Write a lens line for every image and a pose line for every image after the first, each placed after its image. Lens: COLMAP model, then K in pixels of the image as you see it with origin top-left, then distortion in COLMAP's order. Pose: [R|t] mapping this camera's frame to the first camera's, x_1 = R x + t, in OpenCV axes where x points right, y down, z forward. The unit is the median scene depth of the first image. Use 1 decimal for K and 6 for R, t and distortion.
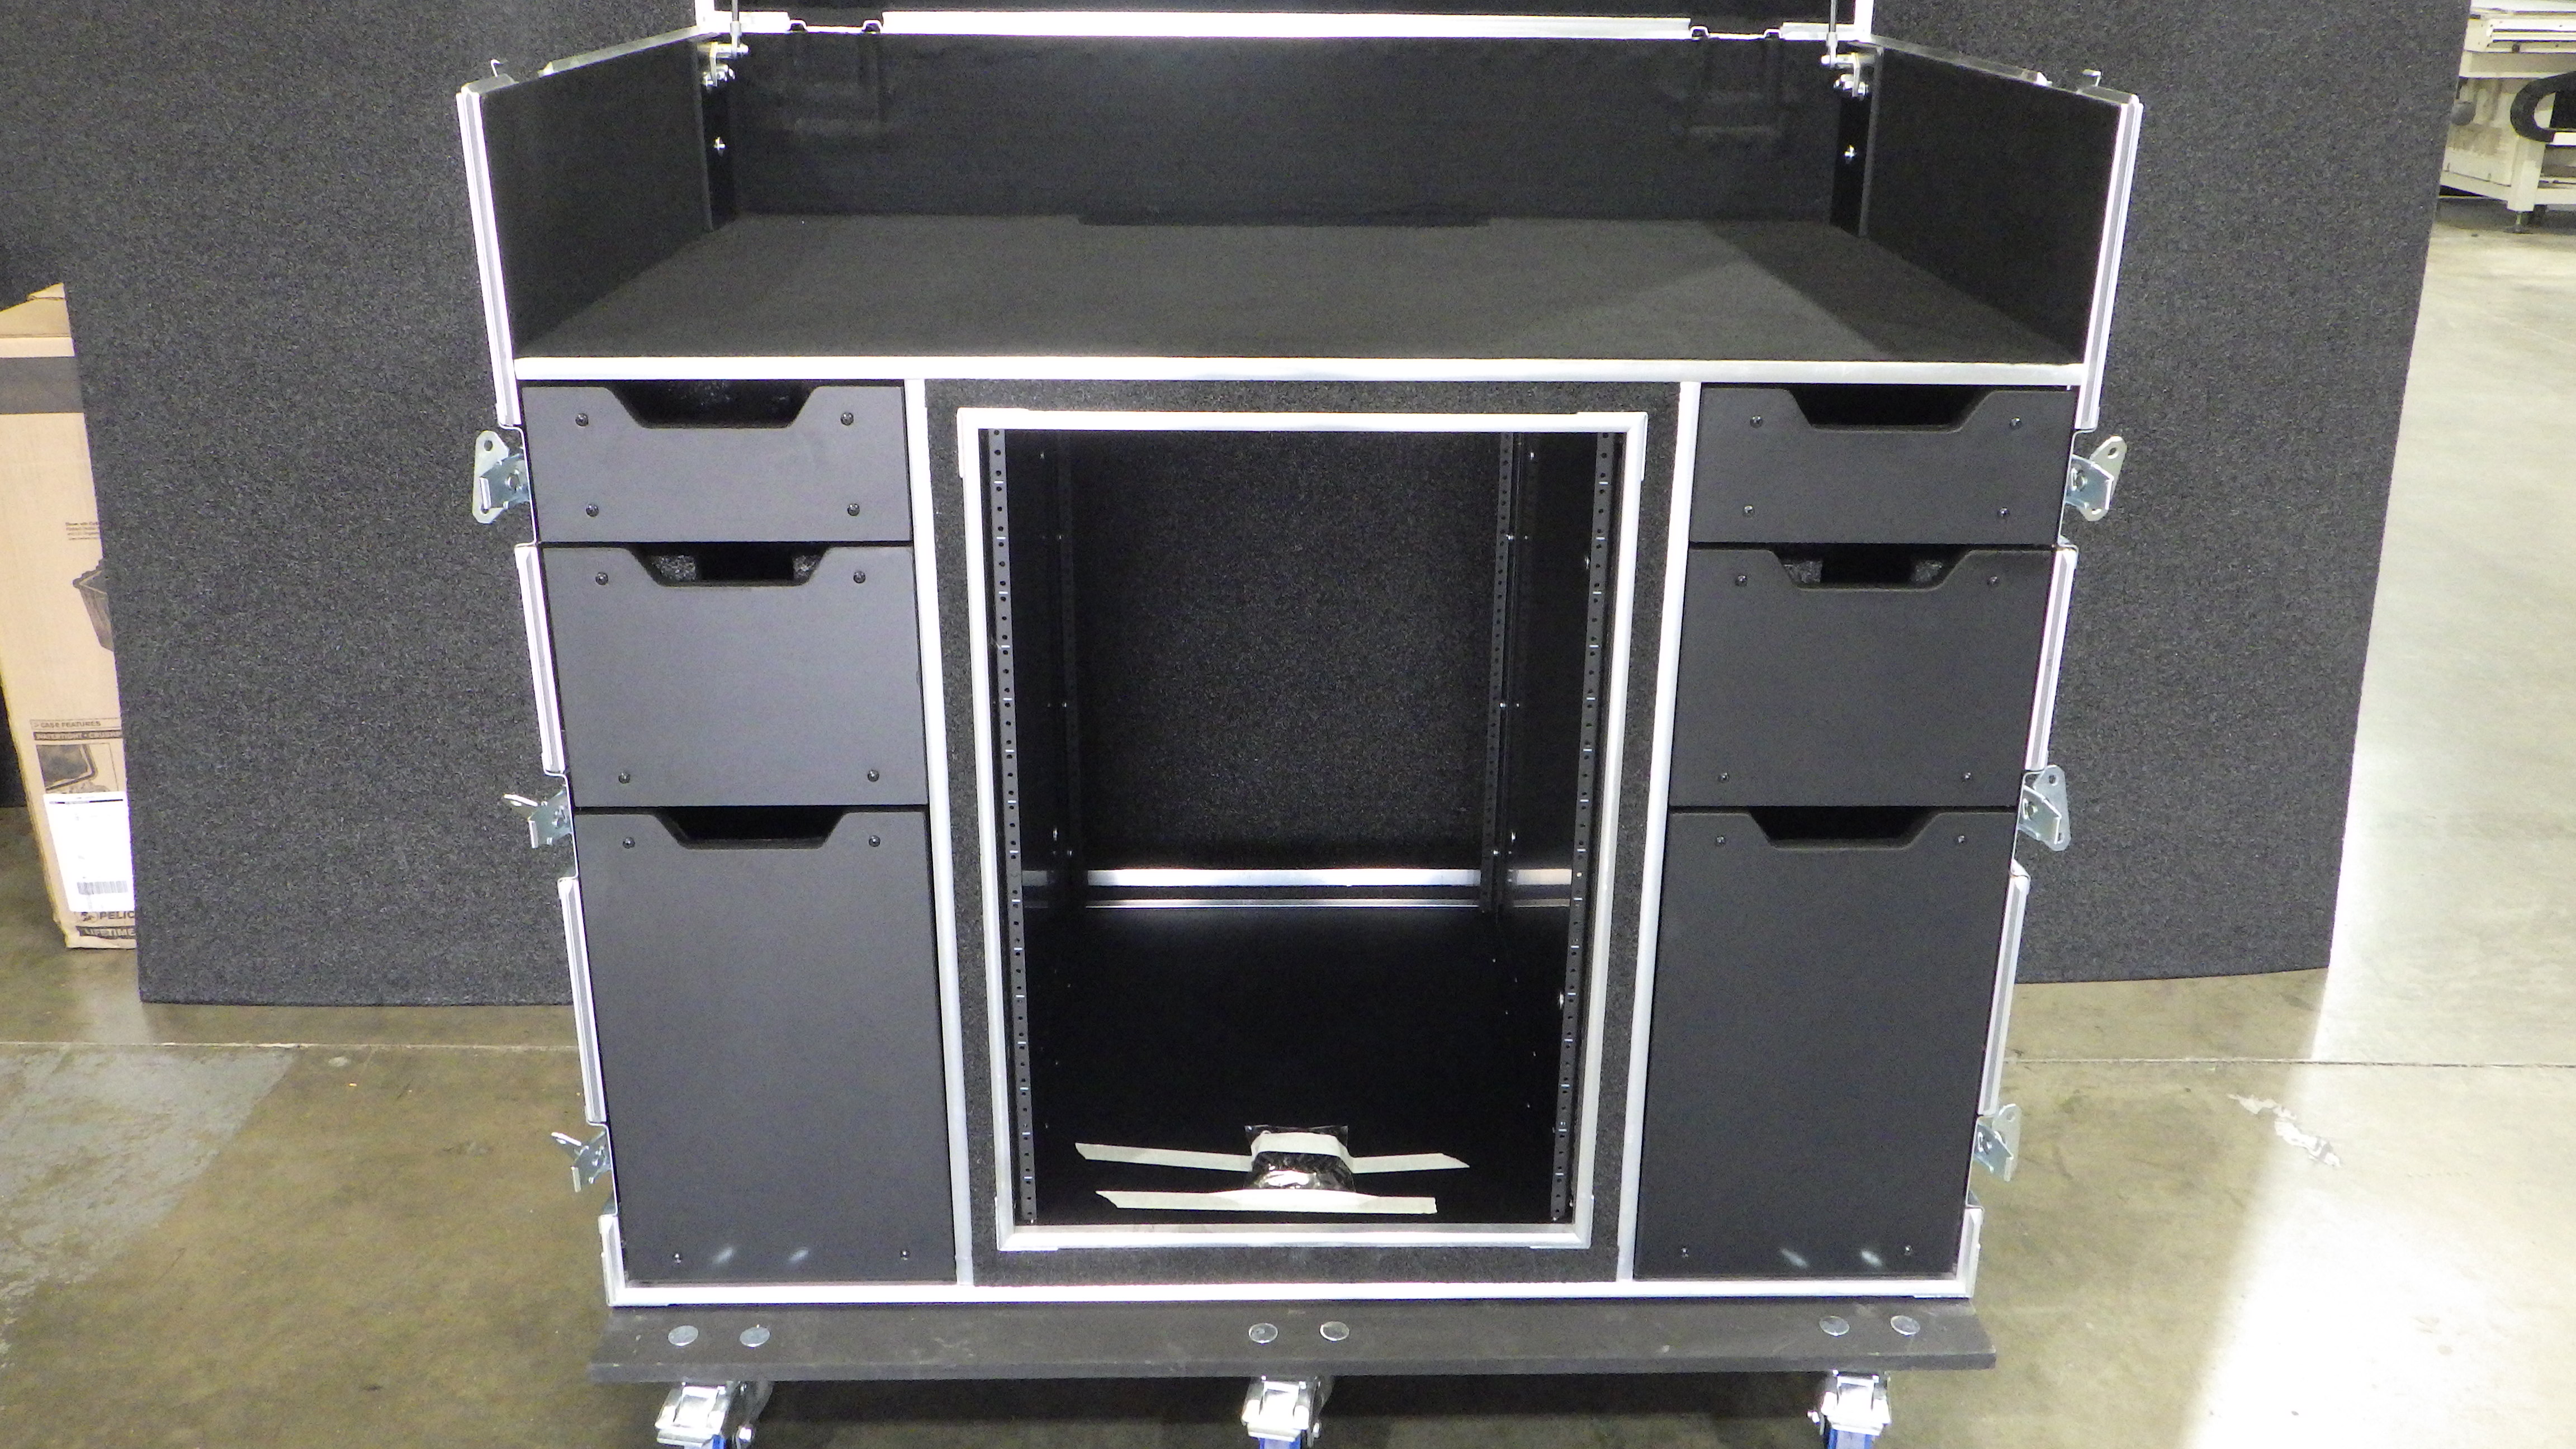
lens RADIAL K [[2116.8, 0, 1287.9], [0, 2116.8, 687.5], [0, 0, 1]] dist [-0.000290, 0.001320]
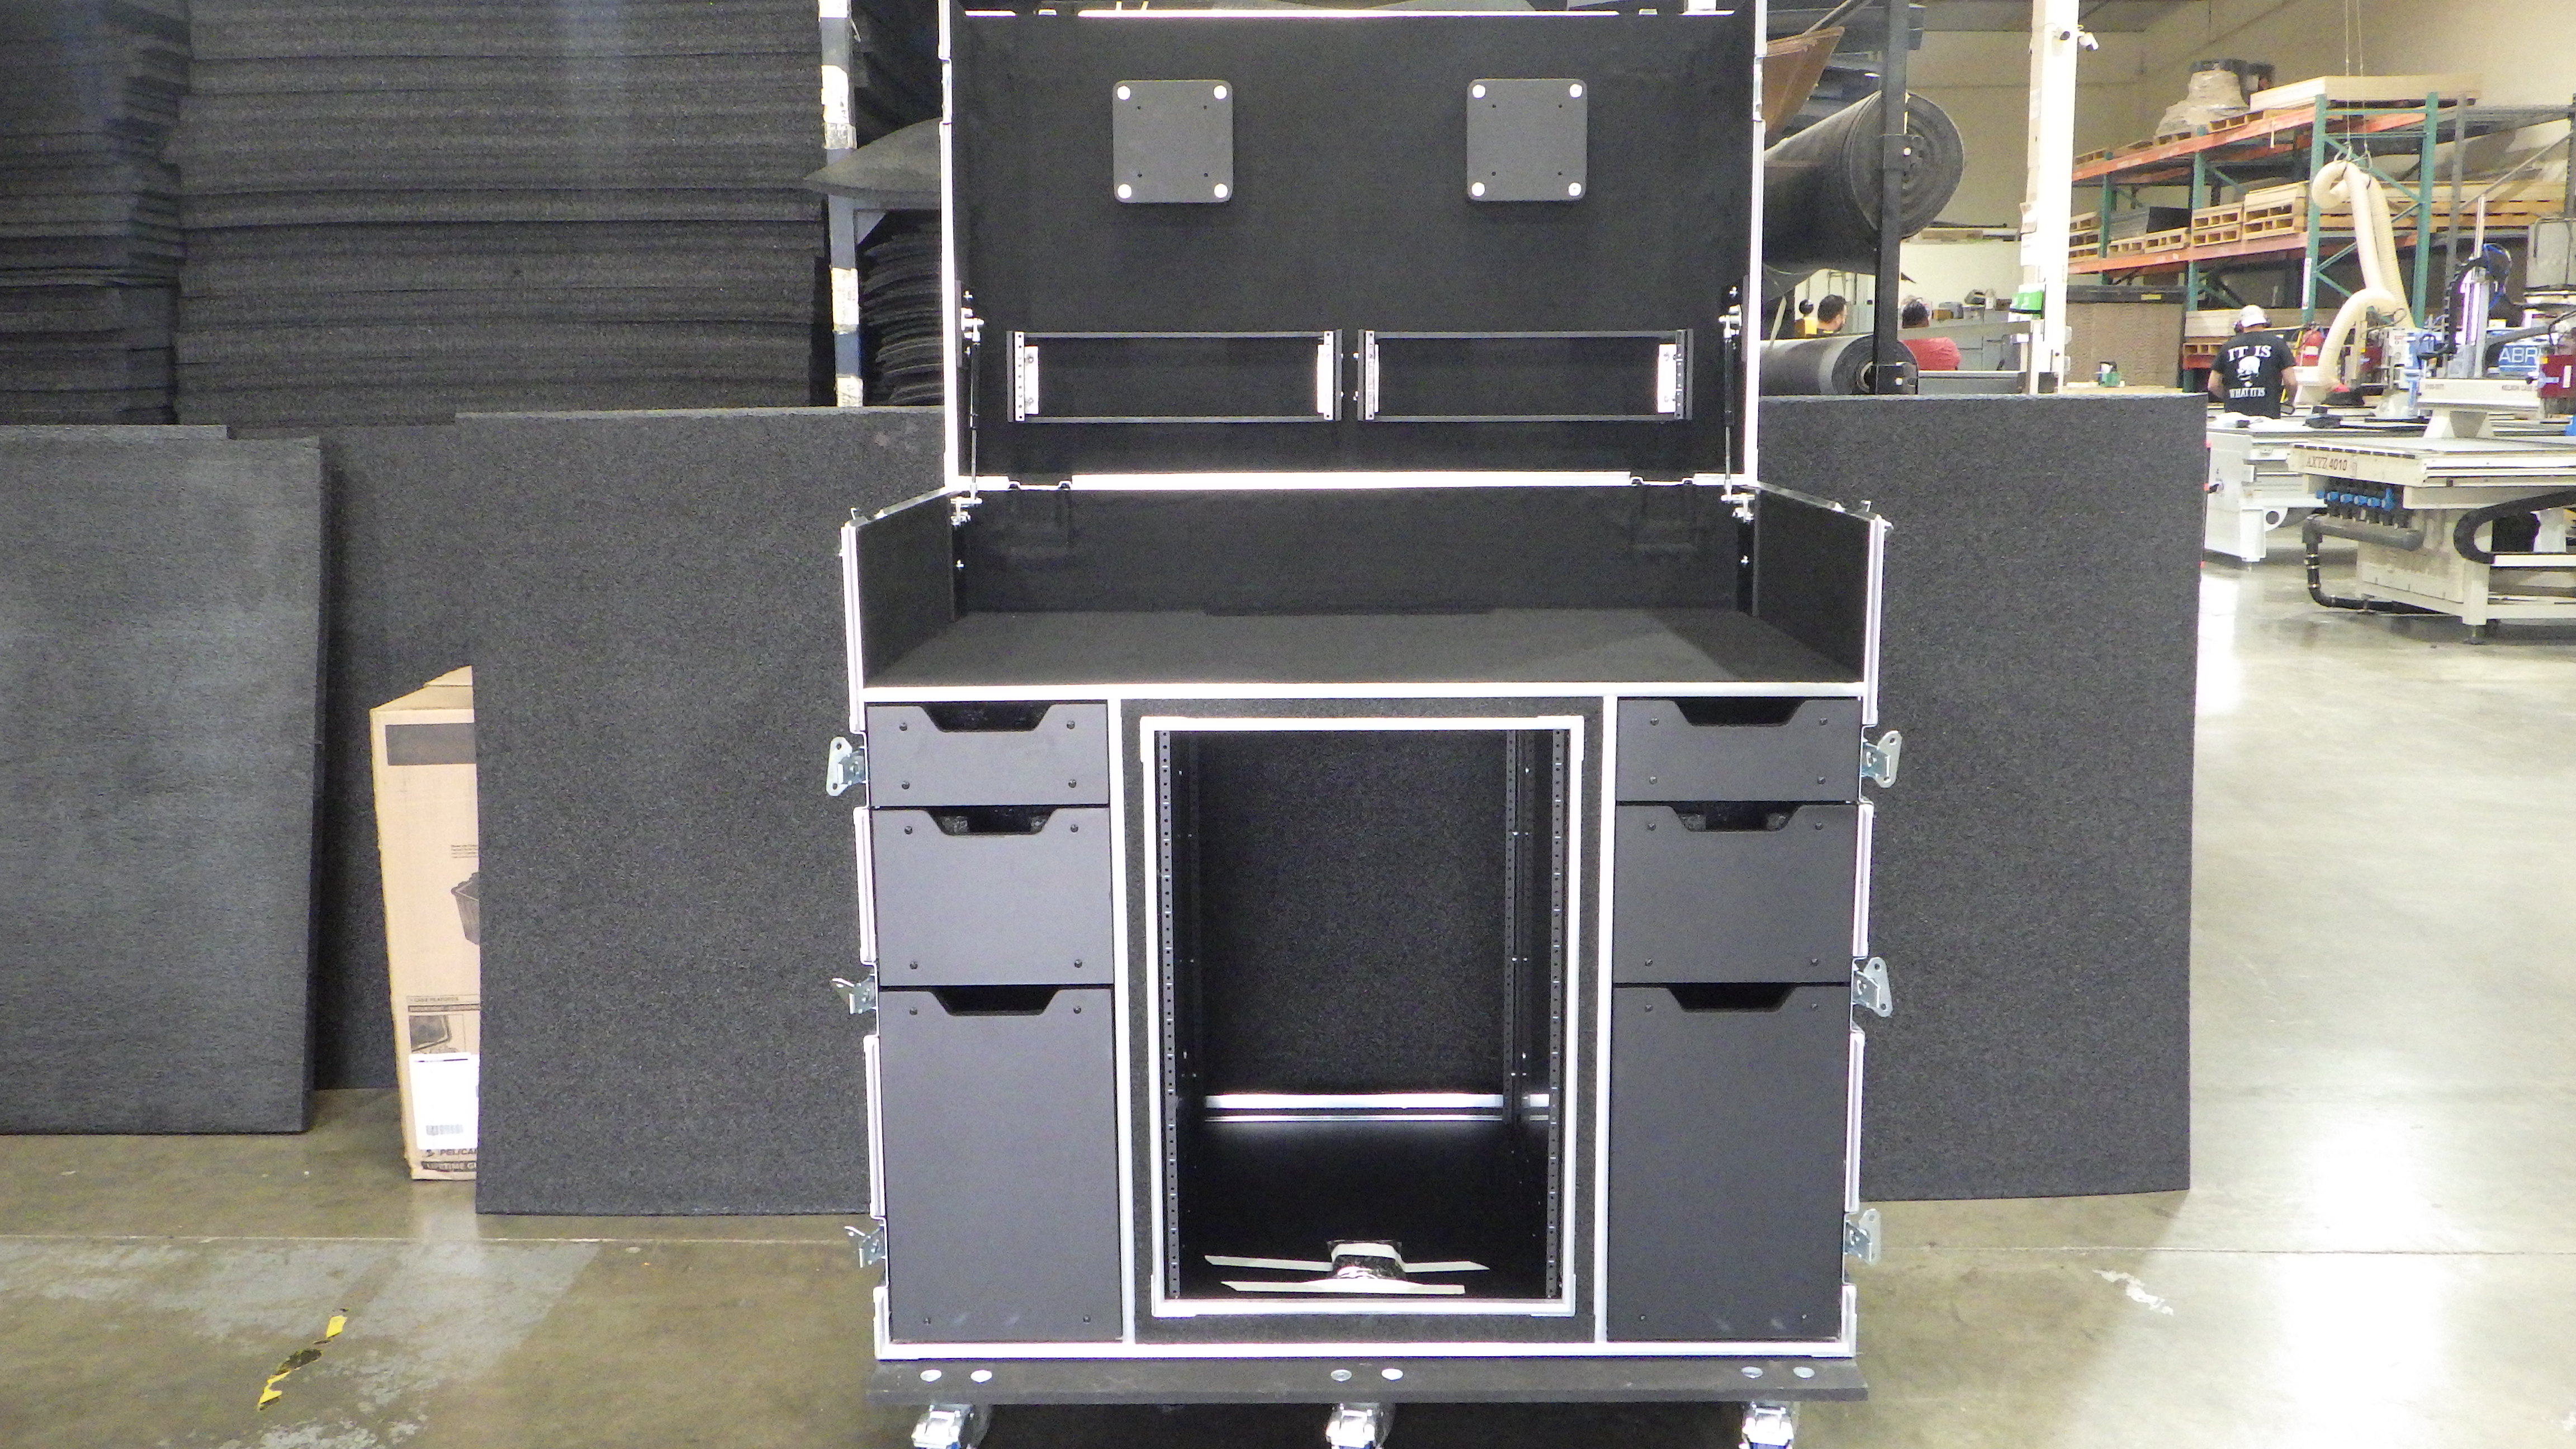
lens RADIAL K [[2116.8, 0, 1288.4], [0, 2116.8, 698.0], [0, 0, 1]] dist [-0.000290, 0.001320]
pose [[0.999390, -0.010511, -0.033300, 0.003525], [0.003683, 0.980033, -0.198801, 0.106864], [0.034724, 0.198557, 0.979474, -0.344427]]
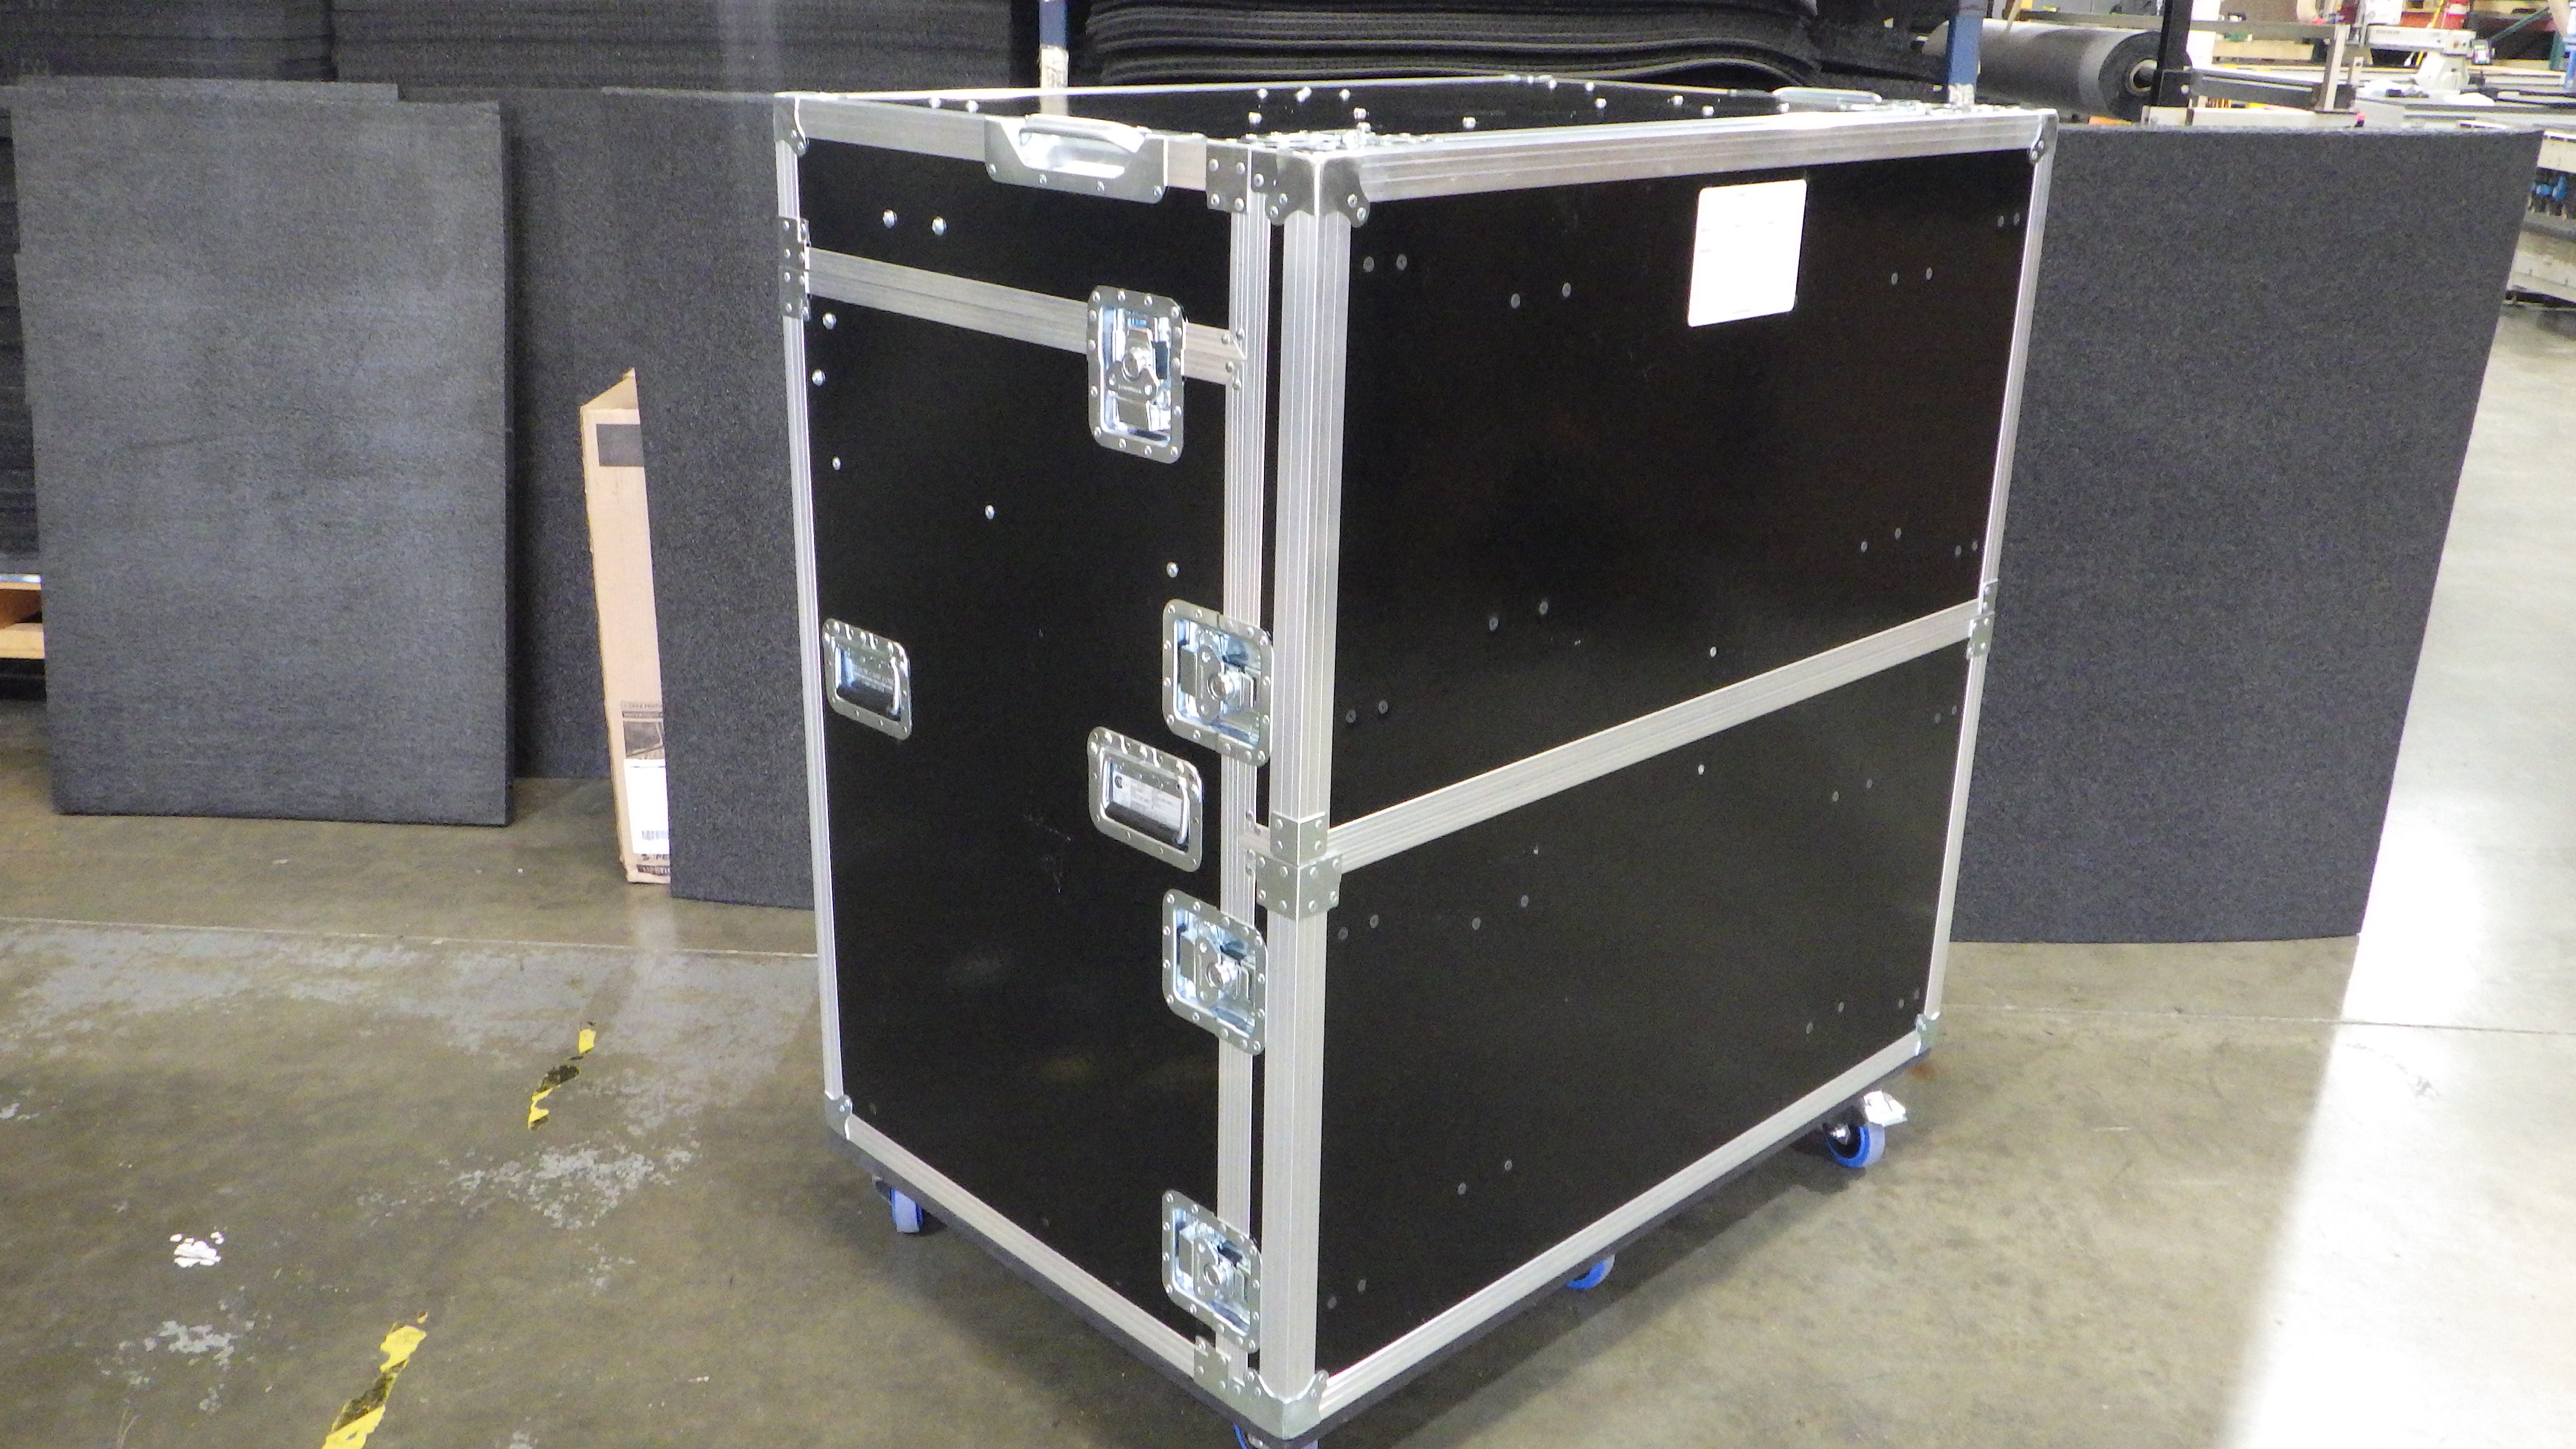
lens RADIAL K [[2116.8, 0, 1287.2], [0, 2116.8, 688.4], [0, 0, 1]] dist [-0.000290, 0.001320]
pose [[0.998519, 0.029473, -0.045729, -0.139139], [-0.030917, 0.999035, -0.031193, 0.038426], [0.044765, 0.032561, 0.998467, -0.302710]]
